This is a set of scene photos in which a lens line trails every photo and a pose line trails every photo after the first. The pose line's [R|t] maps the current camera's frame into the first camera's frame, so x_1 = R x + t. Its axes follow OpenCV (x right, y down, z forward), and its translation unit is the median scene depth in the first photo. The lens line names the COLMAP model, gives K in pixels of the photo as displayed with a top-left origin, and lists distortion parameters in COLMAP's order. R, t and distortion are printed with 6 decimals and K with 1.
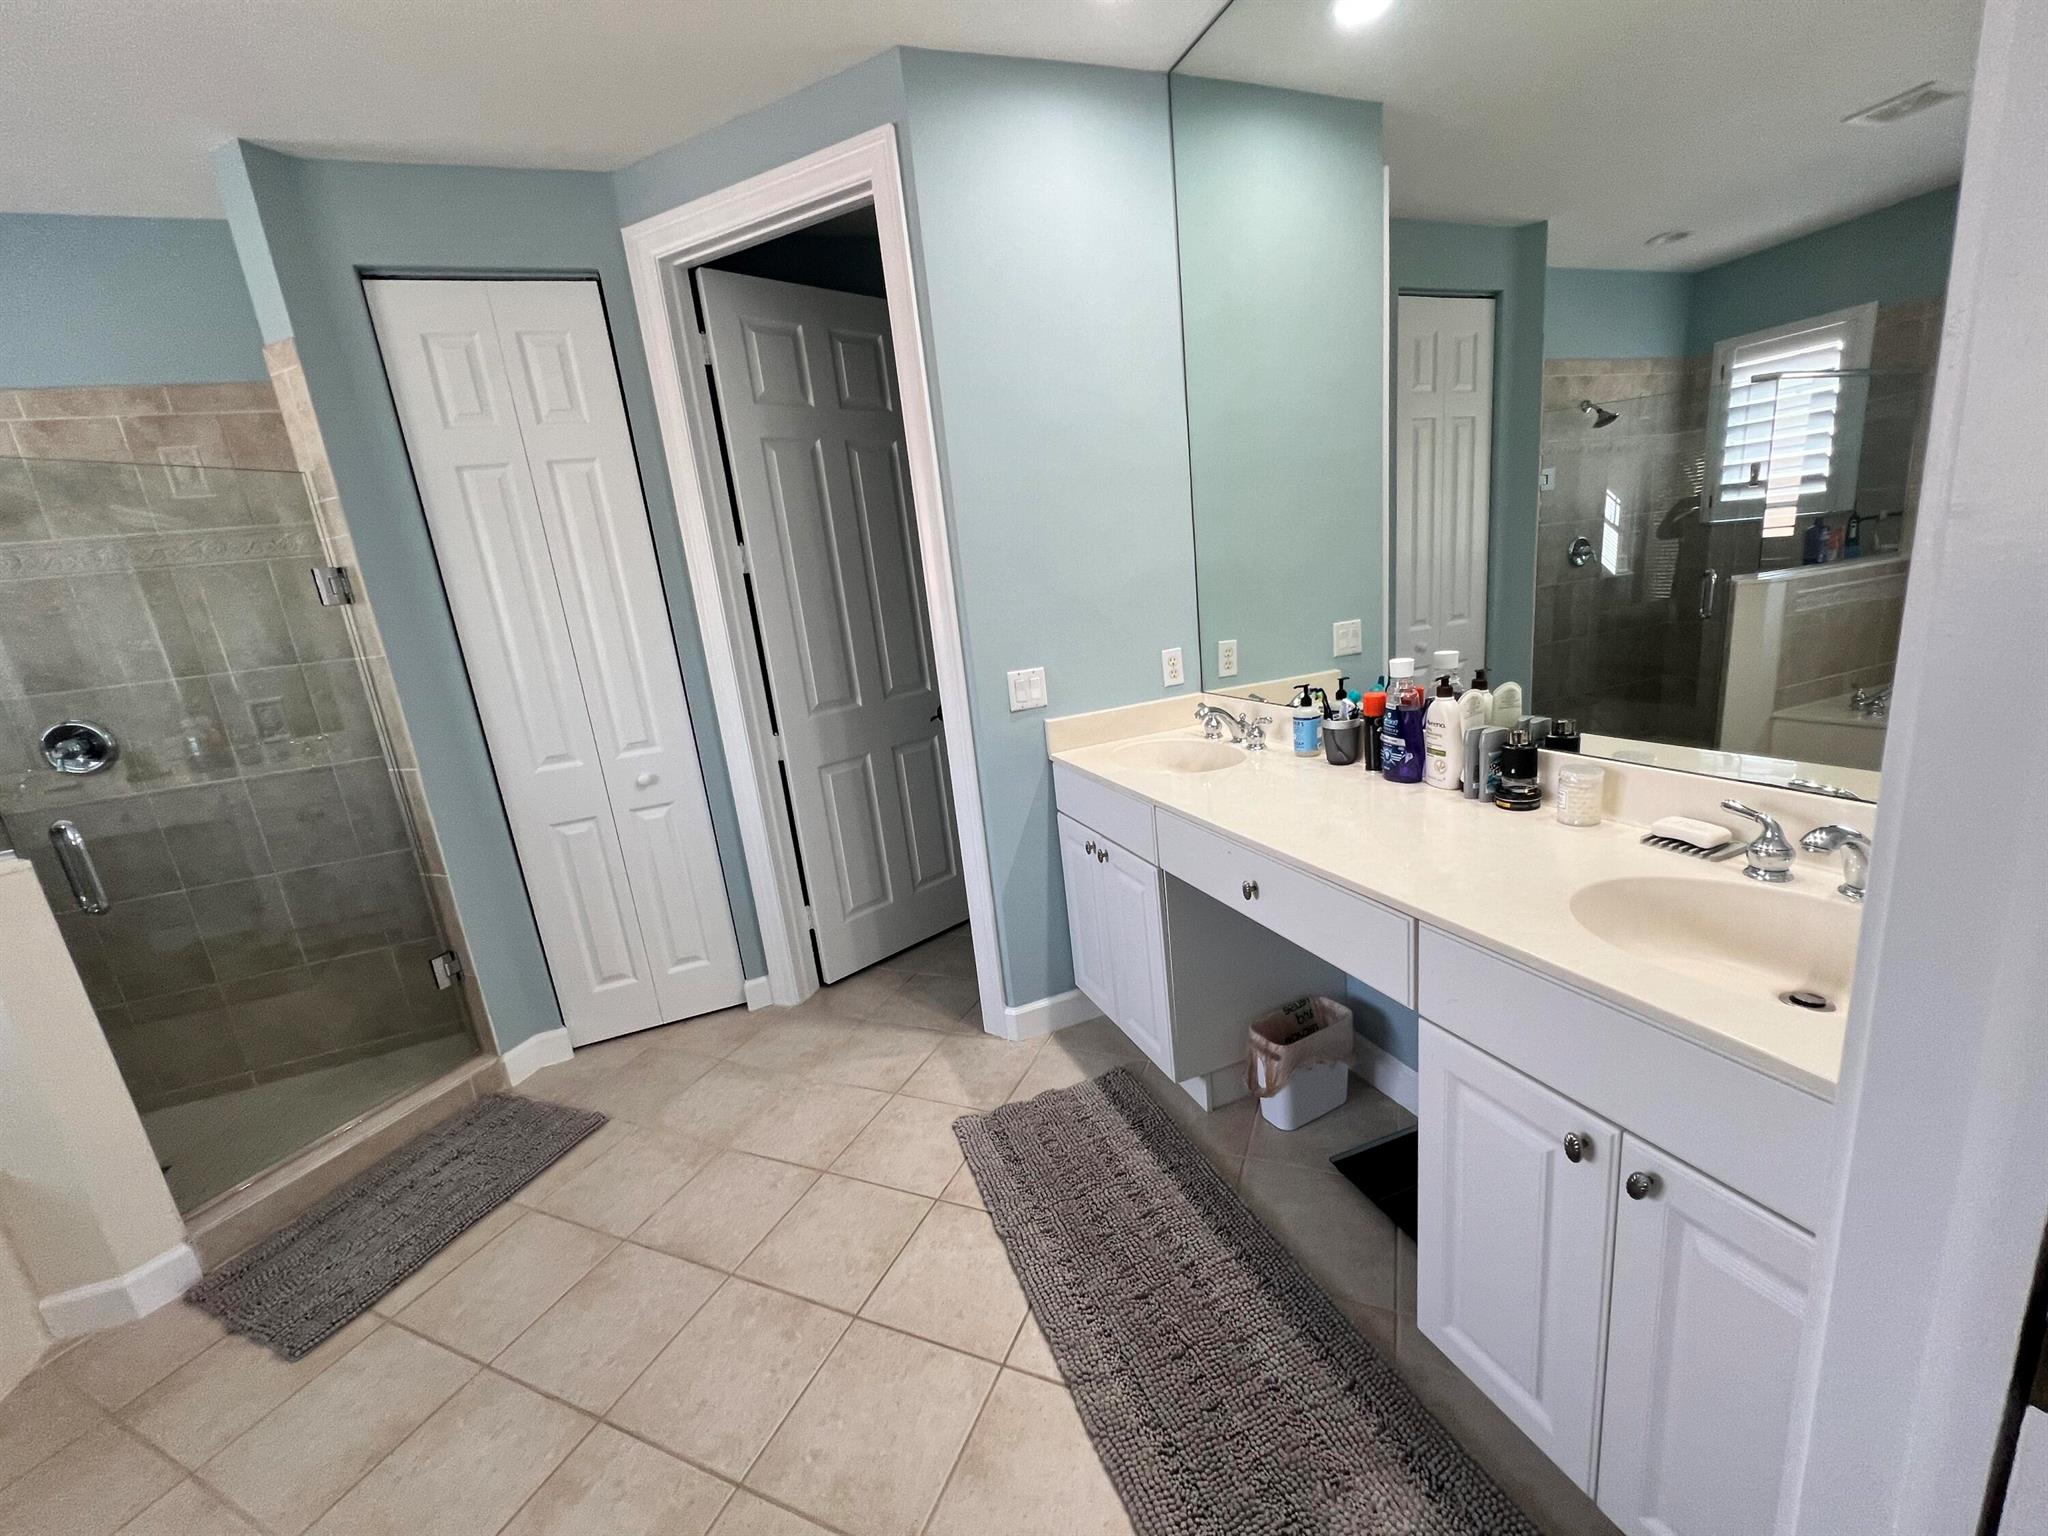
lens RADIAL K [[819.1, 0, 1028.3], [0, 819.1, 775.1], [0, 0, 1]] dist [-0.006916, 0.001781]
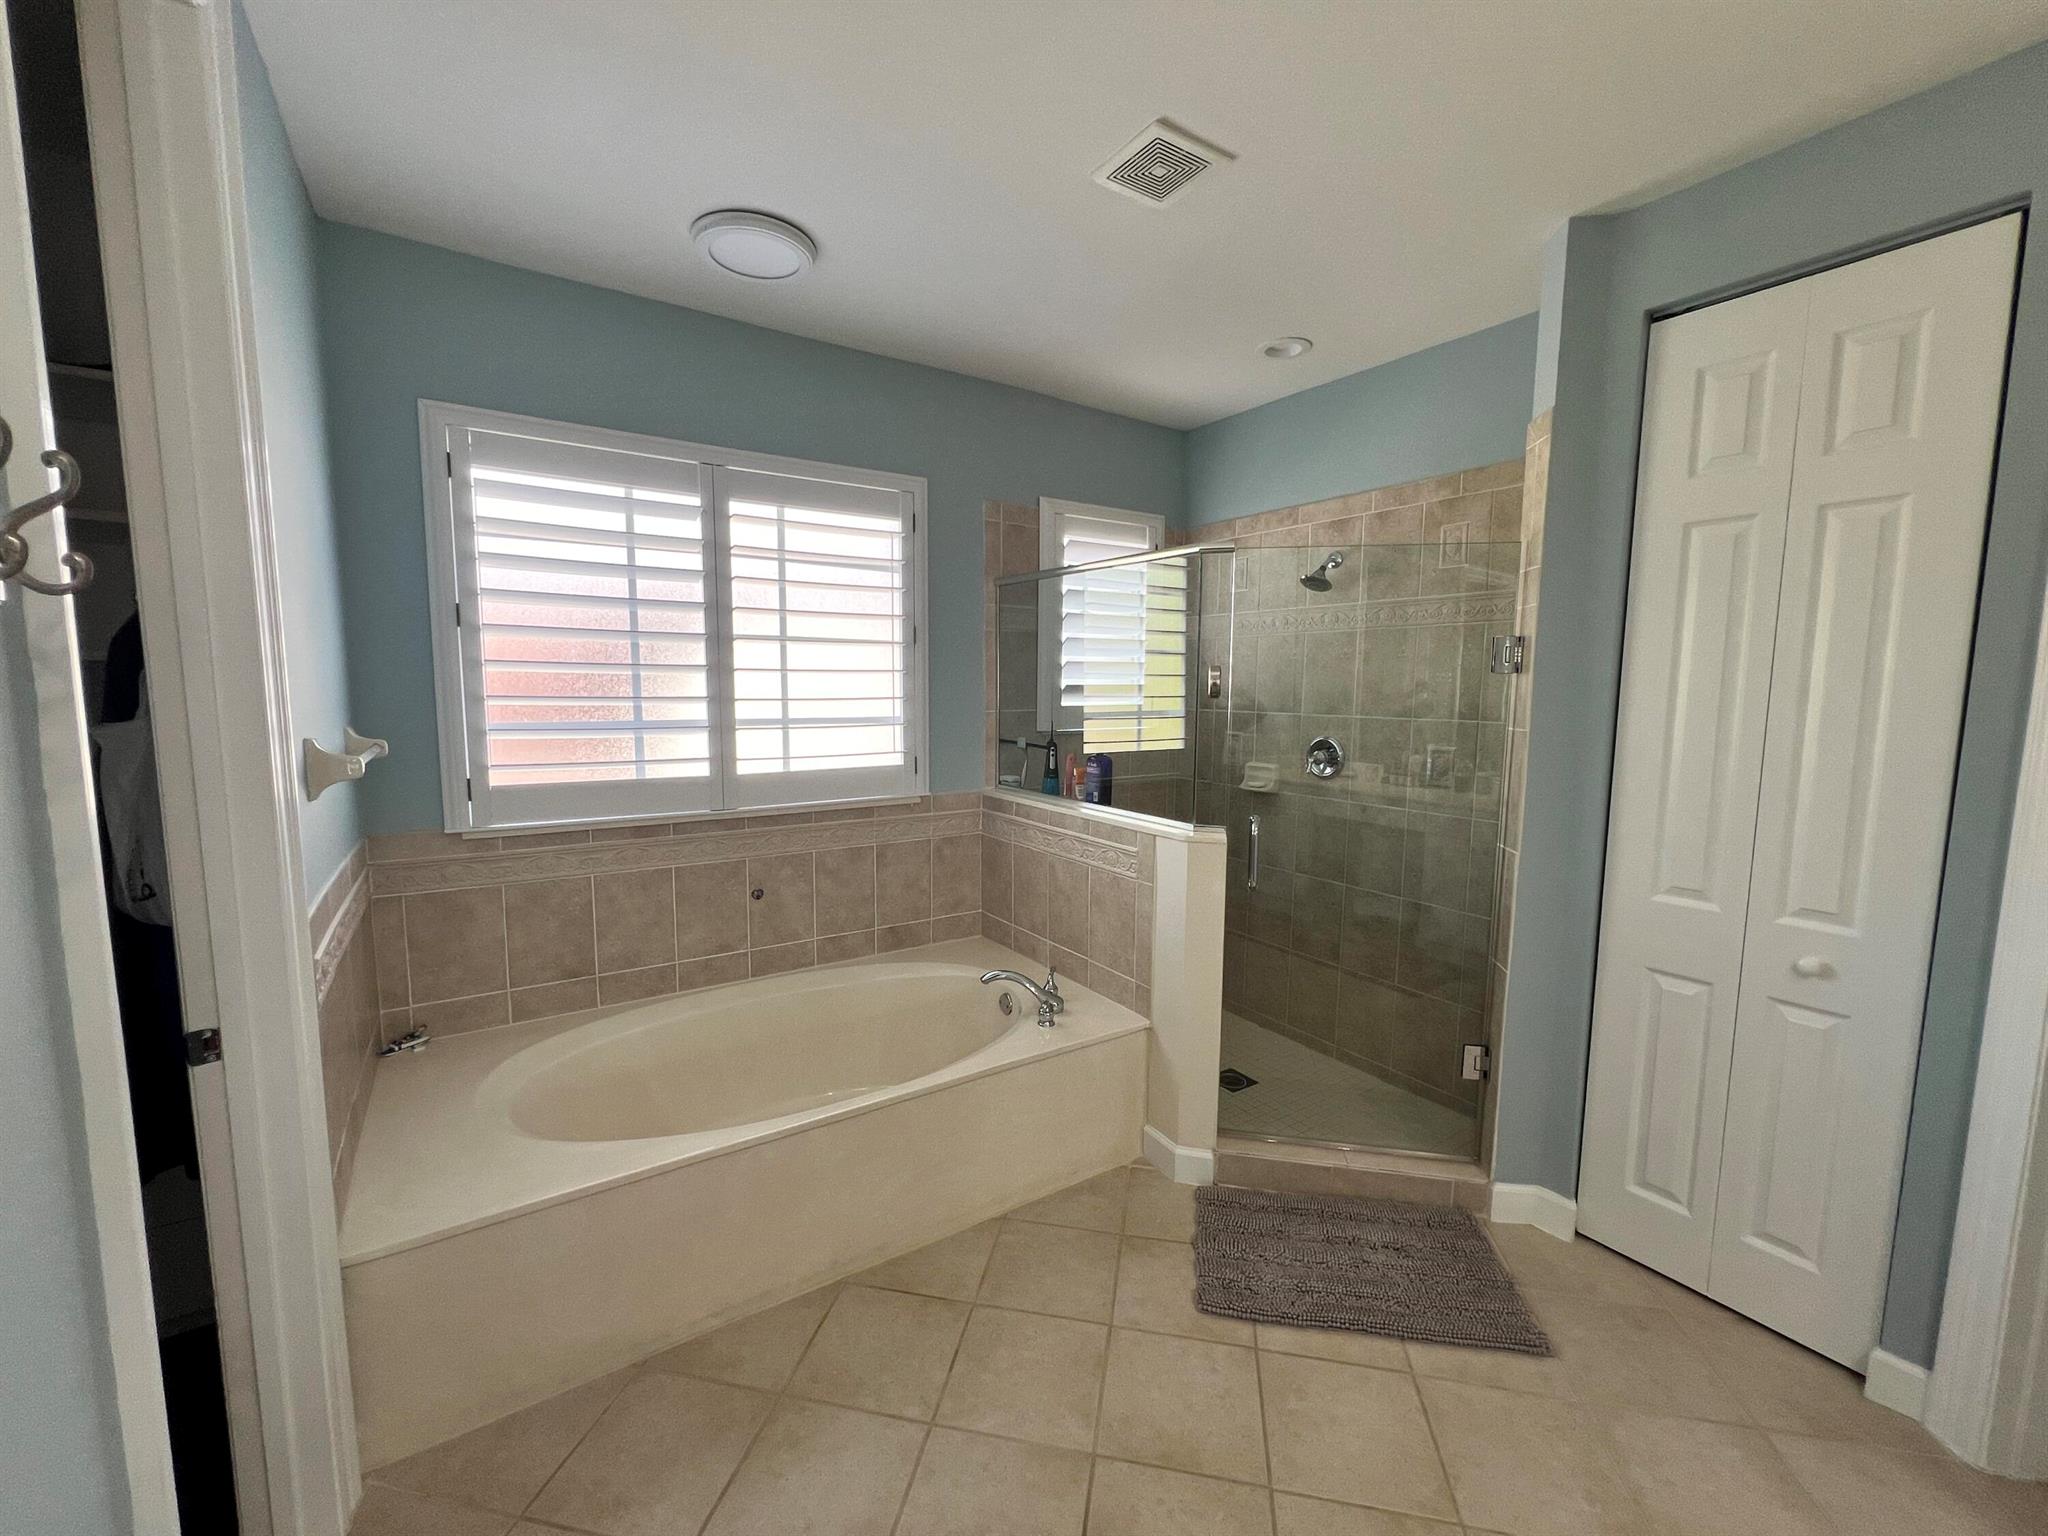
lens RADIAL K [[819.1, 0, 1031.0], [0, 819.1, 771.3], [0, 0, 1]] dist [-0.006916, 0.001781]
pose [[0.215225, 0.213754, -0.952884, -0.005116], [-0.265000, 0.951922, 0.153684, -0.090953], [0.939922, 0.219438, 0.261522, 0.217795]]
